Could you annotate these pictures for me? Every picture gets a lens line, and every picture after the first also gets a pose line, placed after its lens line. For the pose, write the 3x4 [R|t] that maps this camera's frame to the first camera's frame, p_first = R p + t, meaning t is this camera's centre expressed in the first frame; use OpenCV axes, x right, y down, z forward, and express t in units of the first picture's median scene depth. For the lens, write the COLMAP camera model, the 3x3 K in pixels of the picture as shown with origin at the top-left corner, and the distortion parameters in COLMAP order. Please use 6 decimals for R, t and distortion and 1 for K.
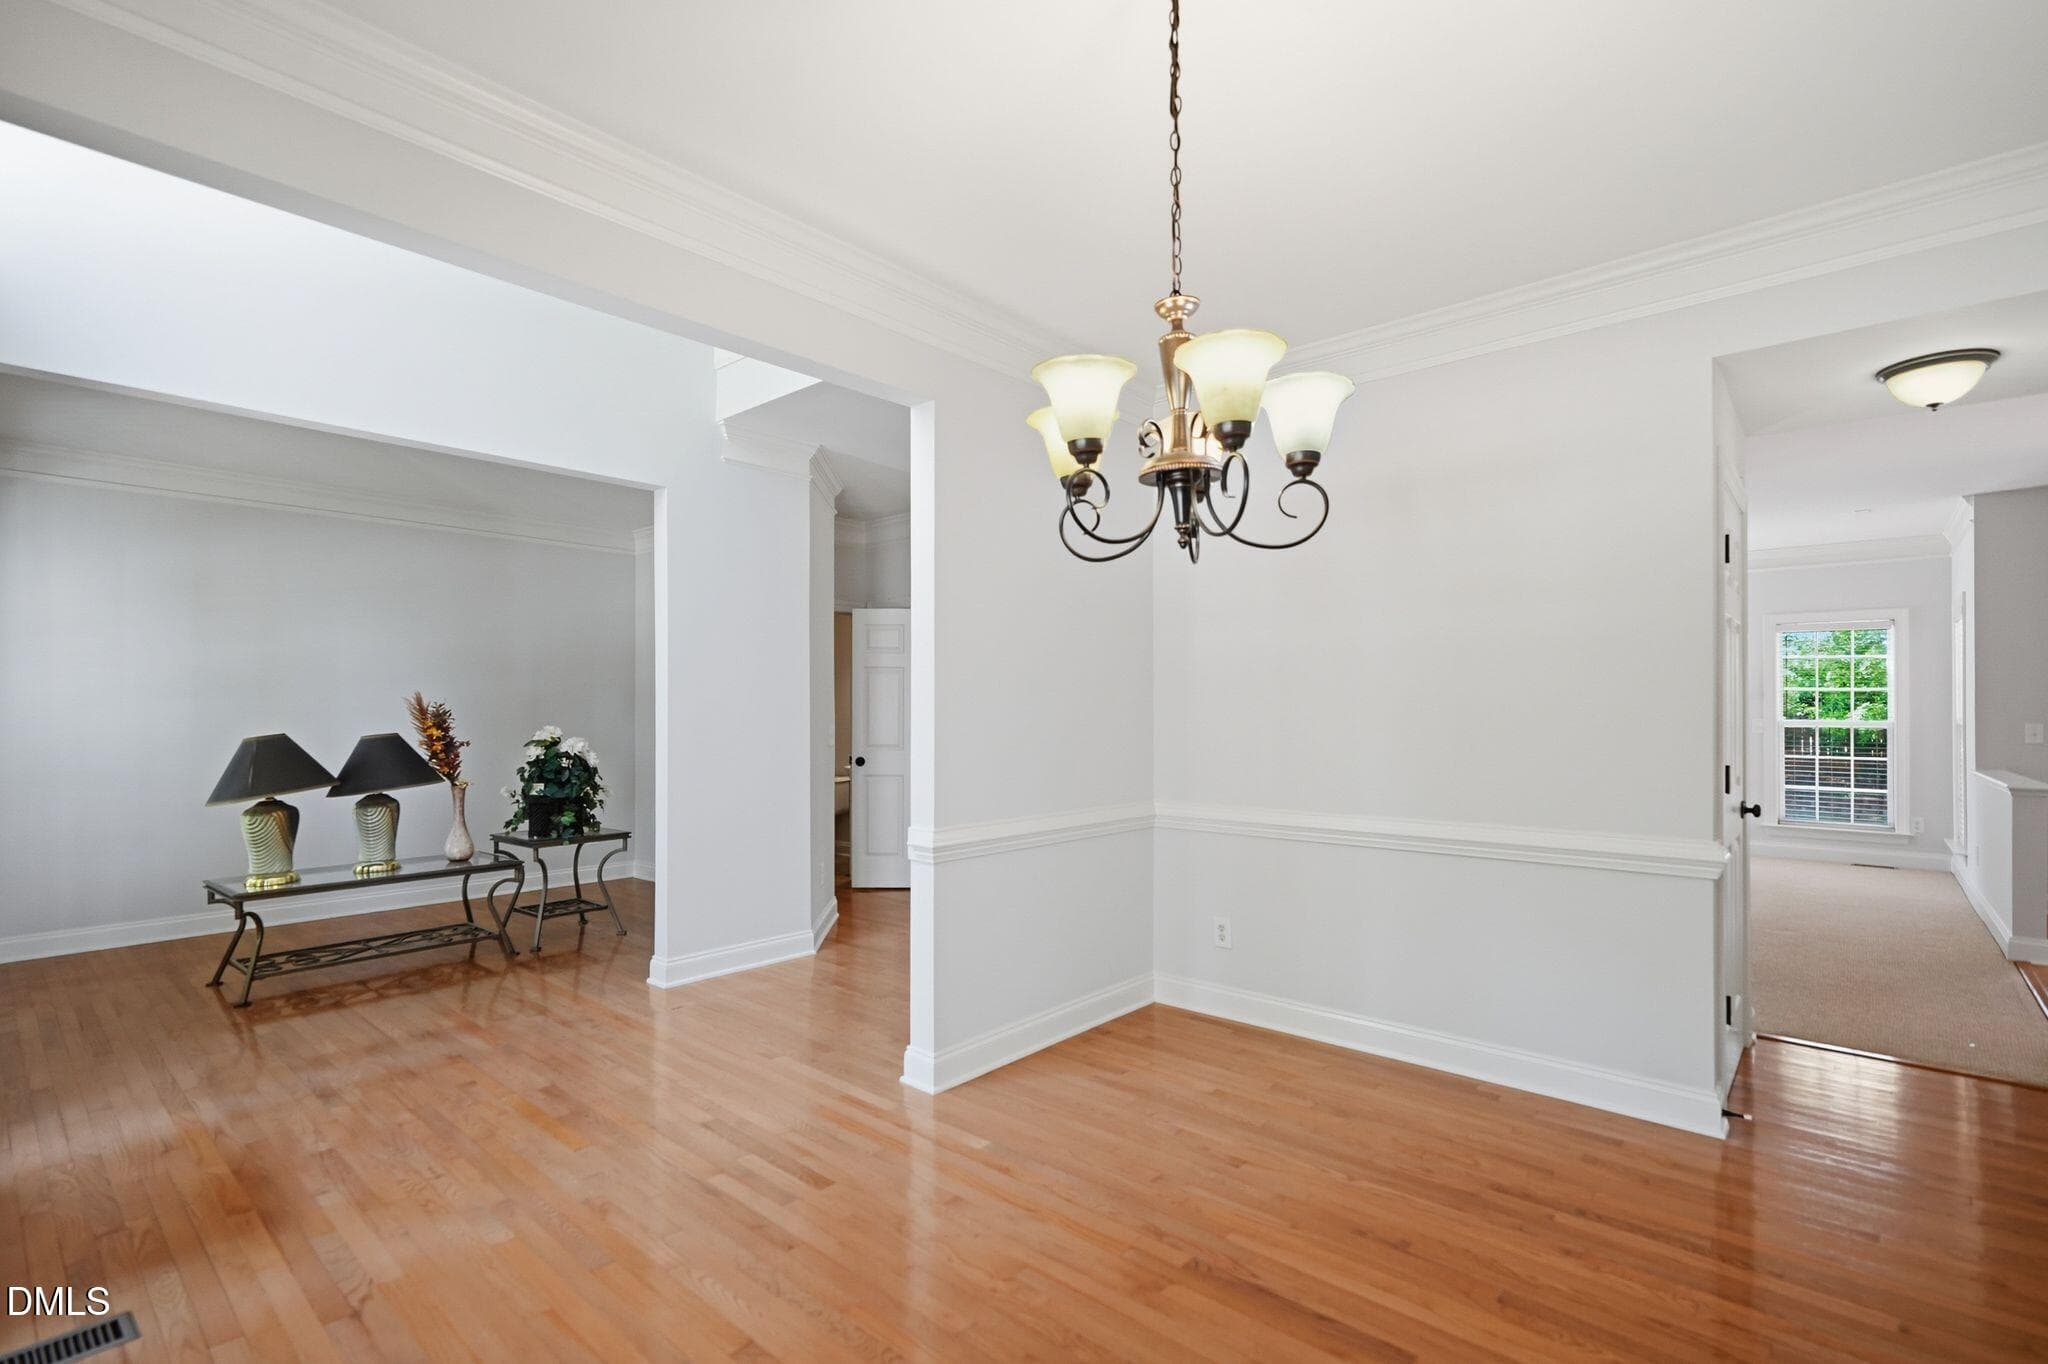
lens RADIAL K [[949.9, 0, 1028.2], [0, 949.9, 689.5], [0, 0, 1]] dist [0.005152, -0.000066]
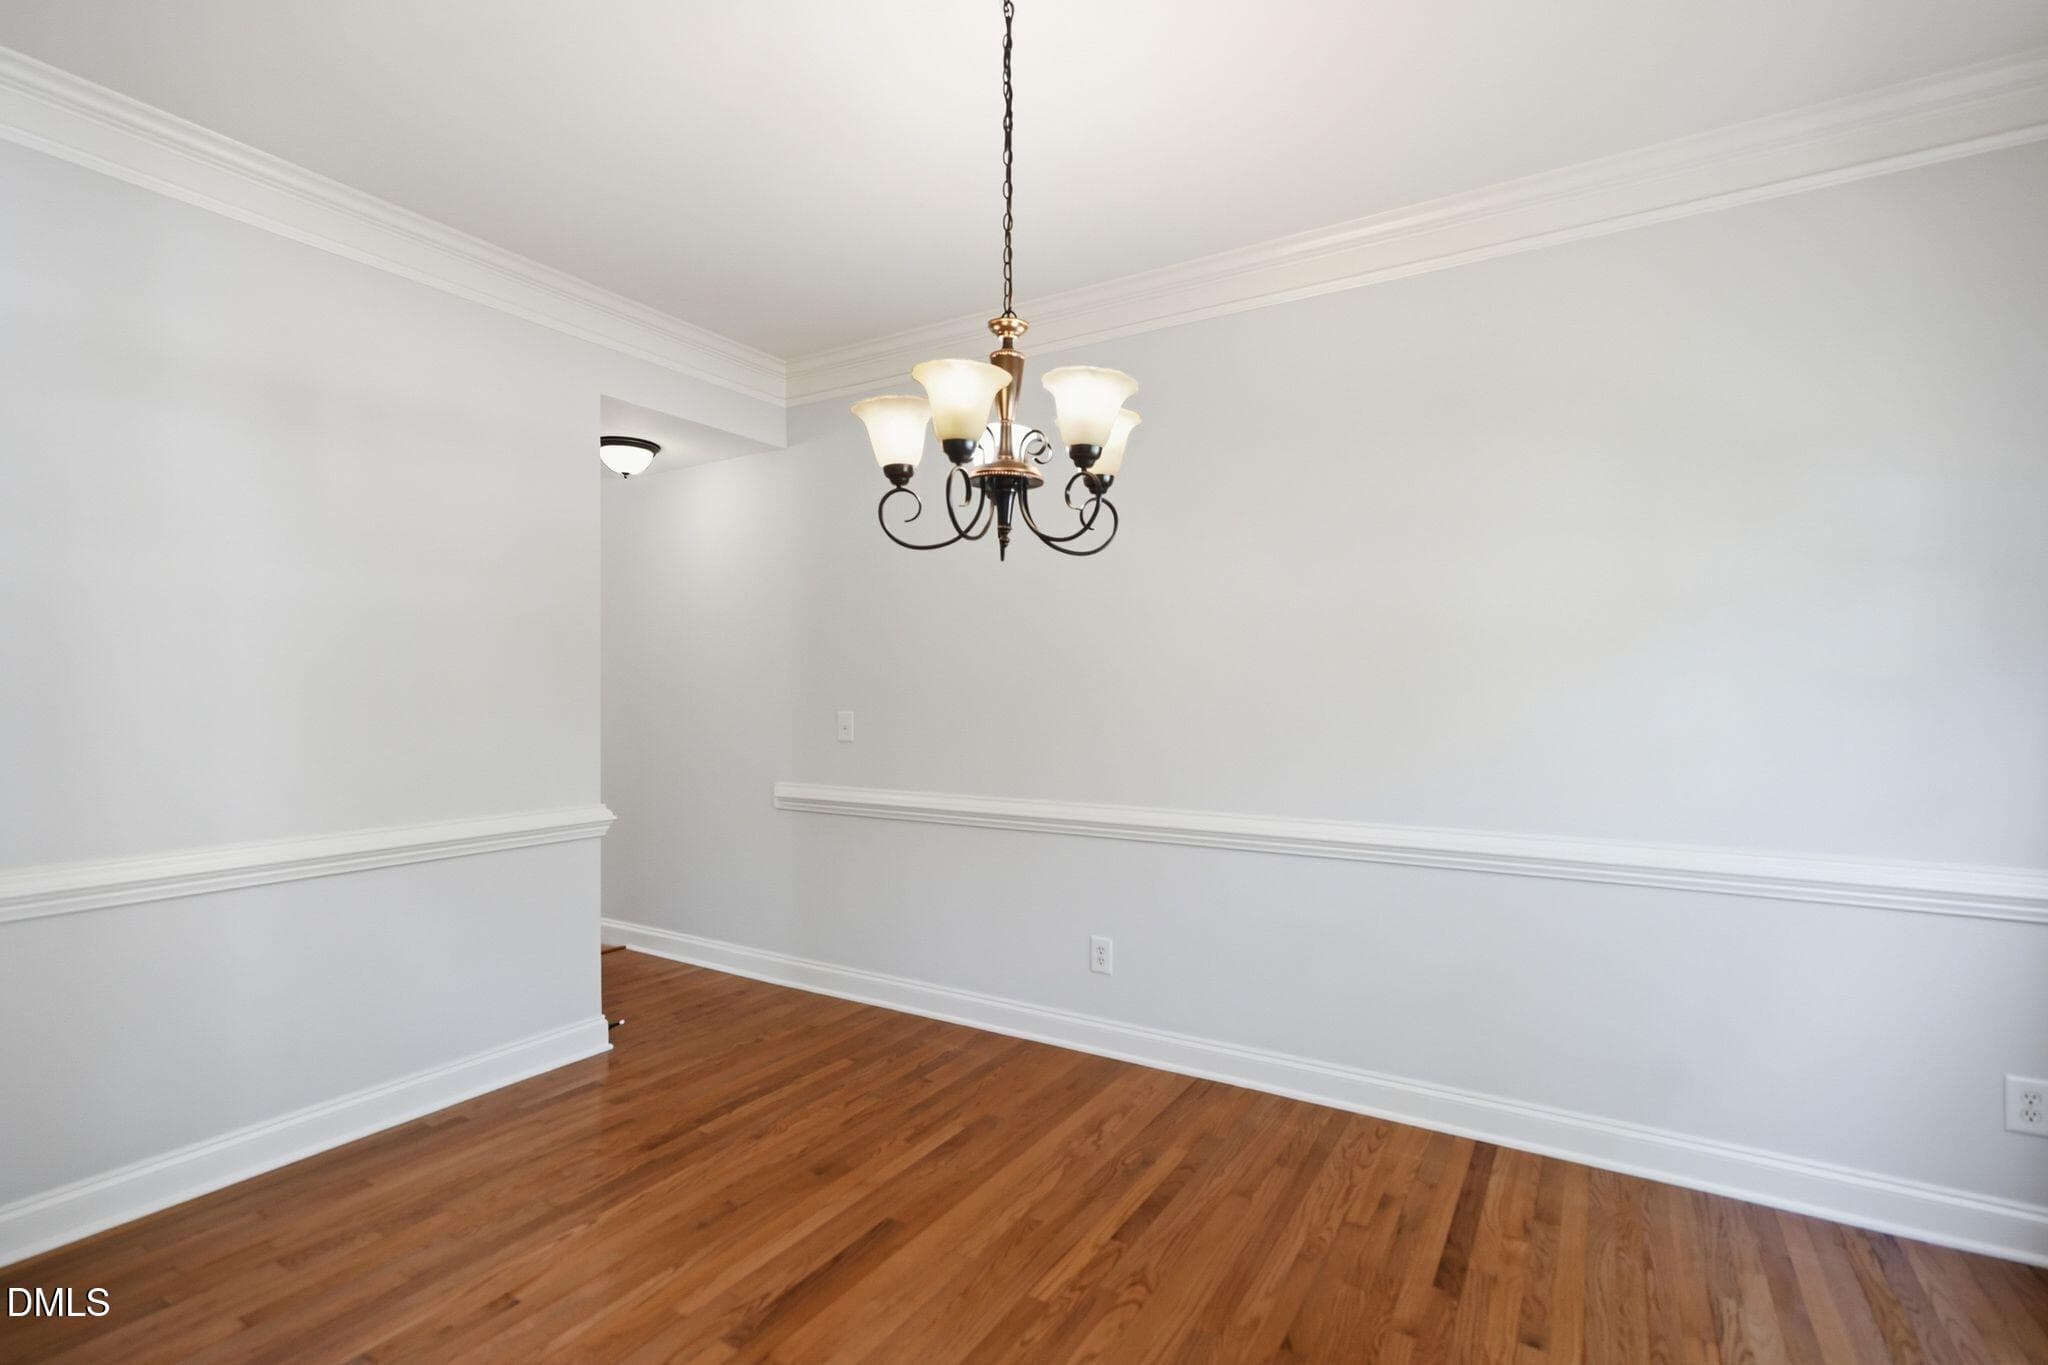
lens RADIAL K [[949.9, 0, 1031.5], [0, 949.9, 692.9], [0, 0, 1]] dist [0.005152, -0.000066]
pose [[-0.160573, -0.002689, 0.987020, -0.597900], [-0.013055, 0.999915, 0.000600, 0.014554], [-0.986938, -0.012789, -0.160594, 0.738121]]
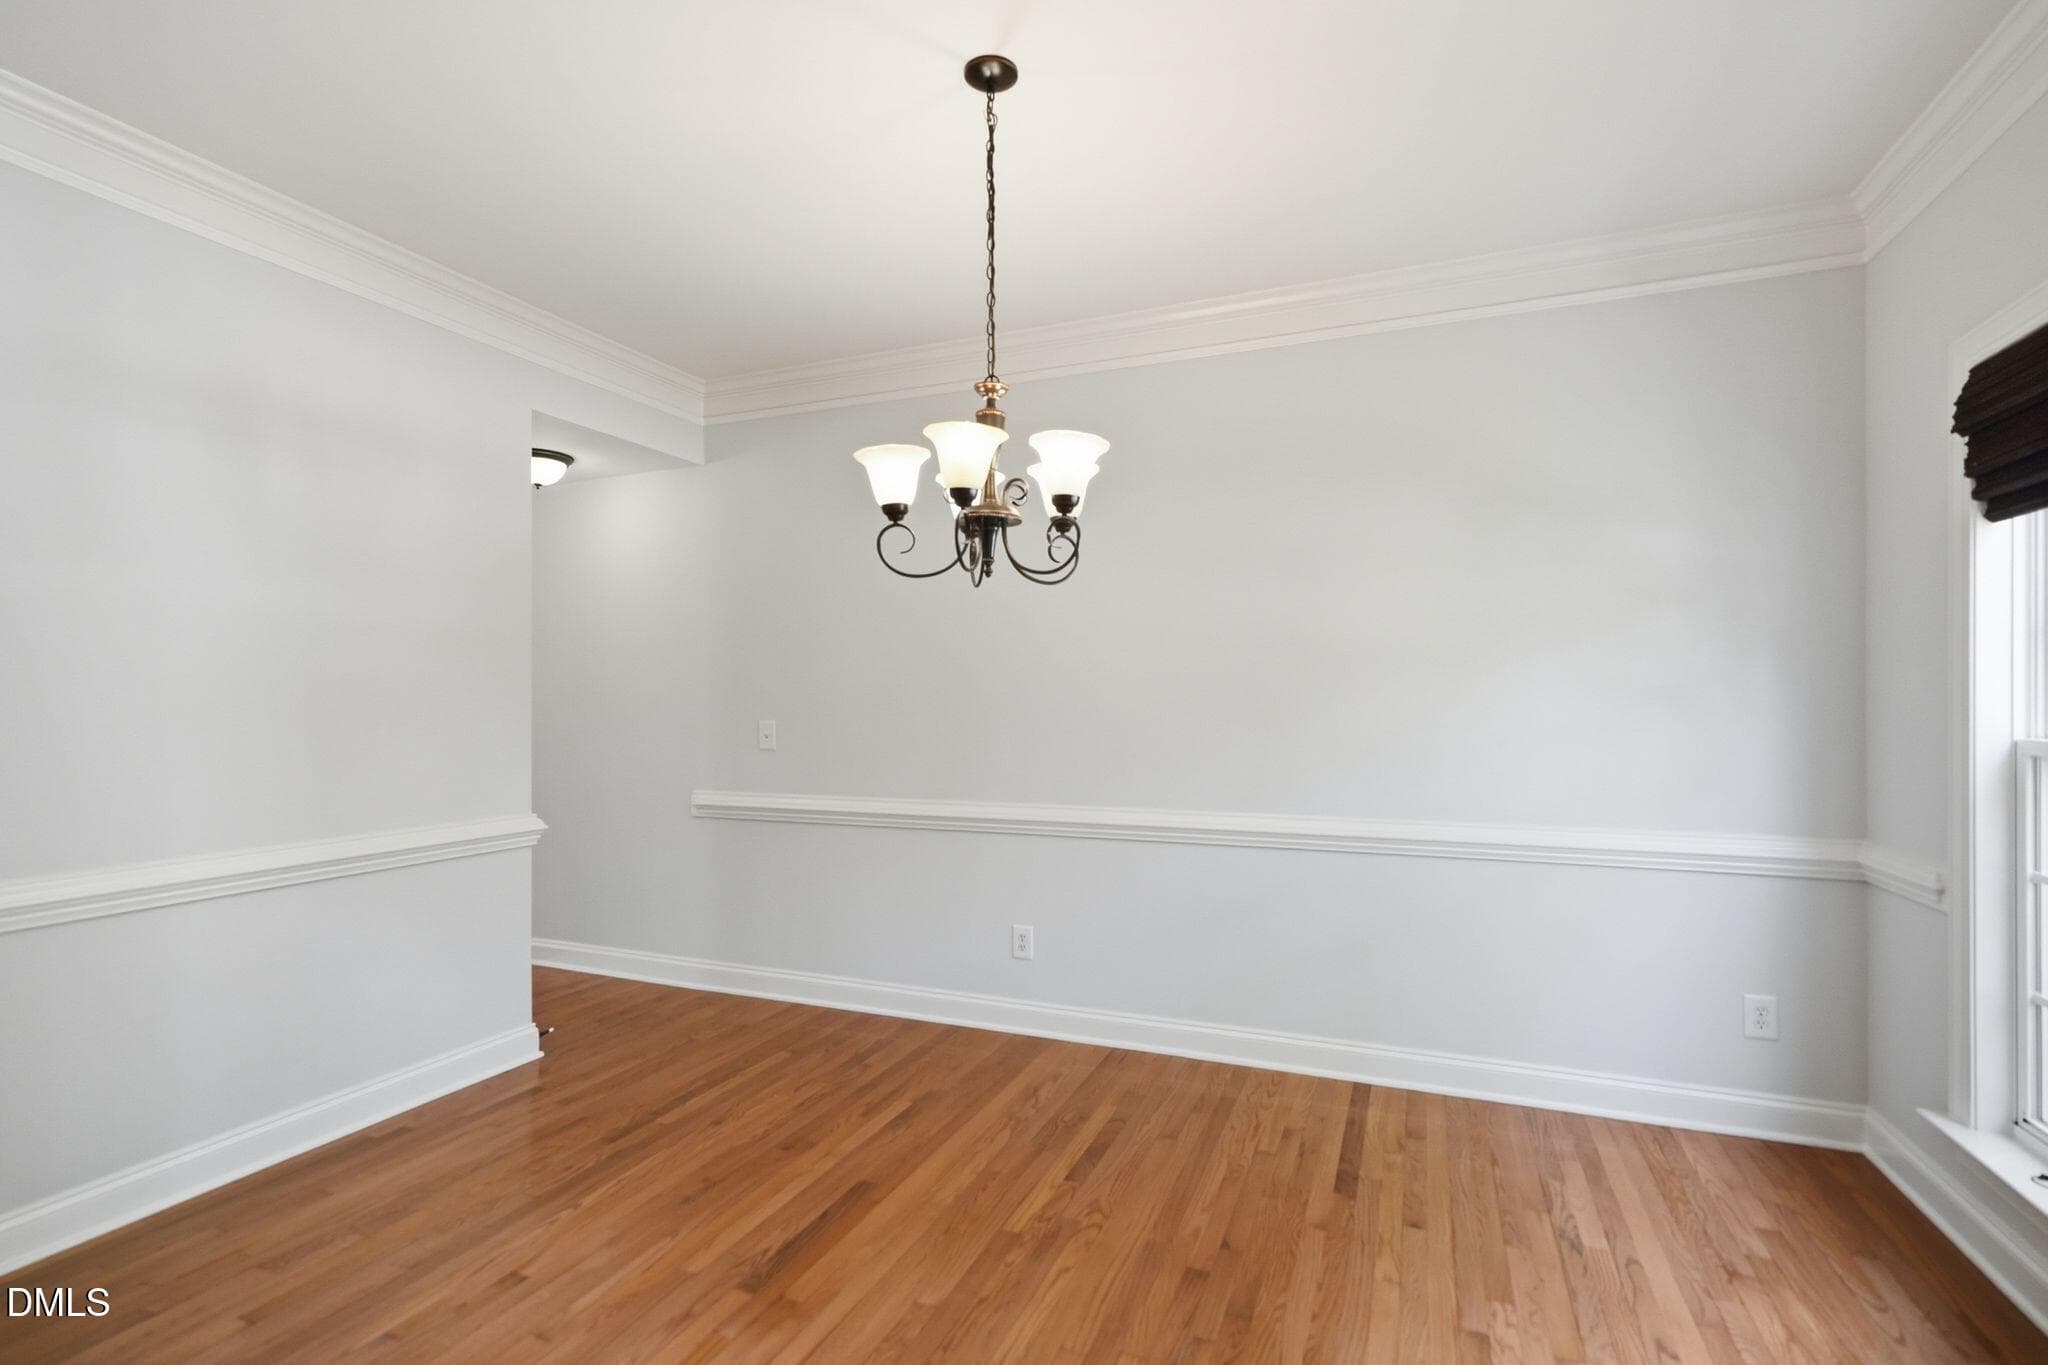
lens RADIAL K [[949.9, 0, 1034.6], [0, 949.9, 689.6], [0, 0, 1]] dist [0.005152, -0.000066]
pose [[-0.311671, 0.010439, 0.950133, -0.689944], [-0.009809, 0.999851, -0.014203, 0.015300], [-0.950139, -0.013747, -0.311522, 0.863661]]
